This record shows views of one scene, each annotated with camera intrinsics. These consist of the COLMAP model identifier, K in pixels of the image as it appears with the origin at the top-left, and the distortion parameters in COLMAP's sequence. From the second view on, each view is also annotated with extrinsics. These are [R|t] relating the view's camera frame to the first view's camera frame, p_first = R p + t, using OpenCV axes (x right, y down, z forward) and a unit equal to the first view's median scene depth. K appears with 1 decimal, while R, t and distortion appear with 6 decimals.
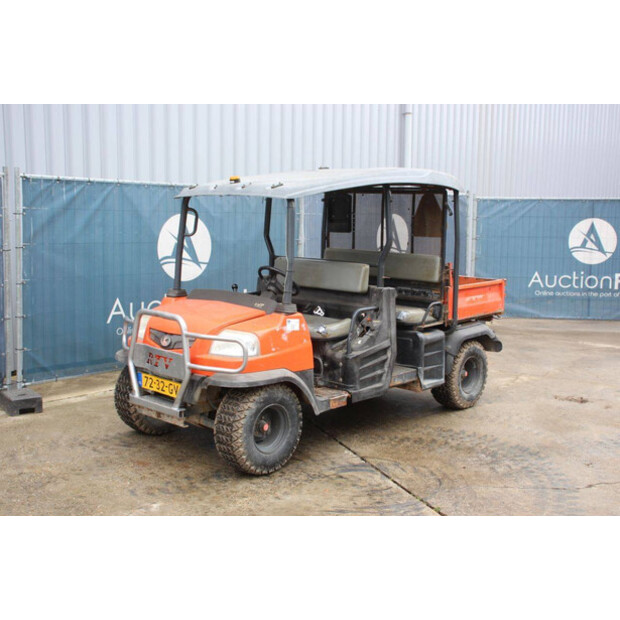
lens RADIAL K [[764.3, 0, 310.0], [0, 764.3, 310.0], [0, 0, 1]] dist [0.009253, 0.002764]
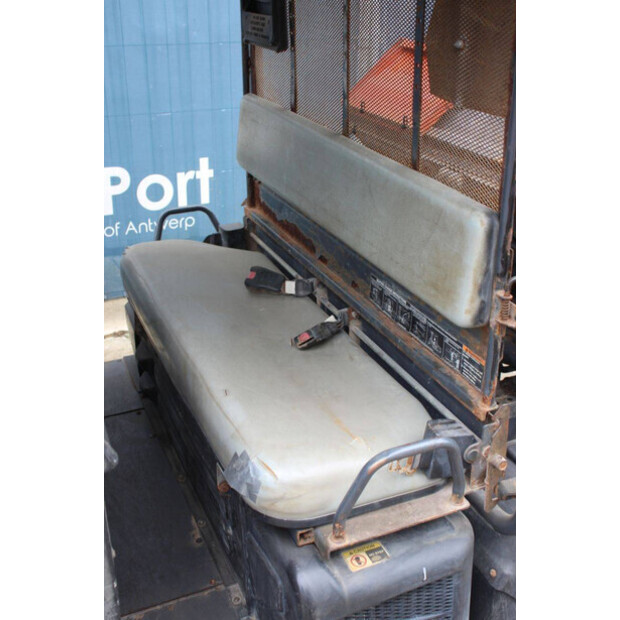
lens RADIAL K [[787.1, 0, 310.0], [0, 787.1, 310.0], [0, 0, 1]] dist [0.001860, -0.000048]
pose [[0.907220, 0.158016, -0.389849, 0.232144], [-0.038706, 0.954190, 0.296686, -0.116195], [0.418871, -0.254070, 0.871777, 0.851977]]
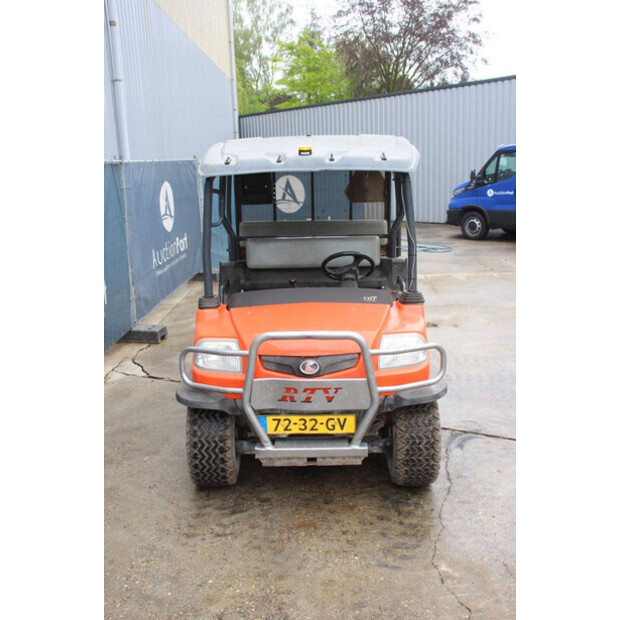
lens RADIAL K [[598.7, 0, 310.0], [0, 598.7, 310.0], [0, 0, 1]] dist [-0.081019, 0.007314]
pose [[0.730675, -0.195813, 0.654043, -0.509064], [0.124546, 0.980142, 0.154304, -0.097039], [-0.671270, -0.031287, 0.740553, 0.497162]]
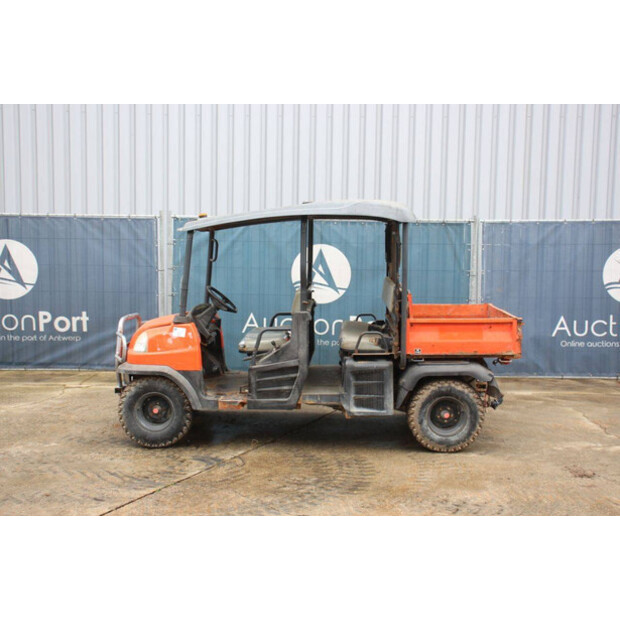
lens RADIAL K [[816.6, 0, 310.0], [0, 816.6, 310.0], [0, 0, 1]] dist [0.016773, 0.024430]
pose [[0.665529, 0.059202, -0.744020, 0.964101], [-0.098046, 0.995145, -0.008518, -0.022459], [0.739904, 0.078617, 0.668103, 0.238116]]
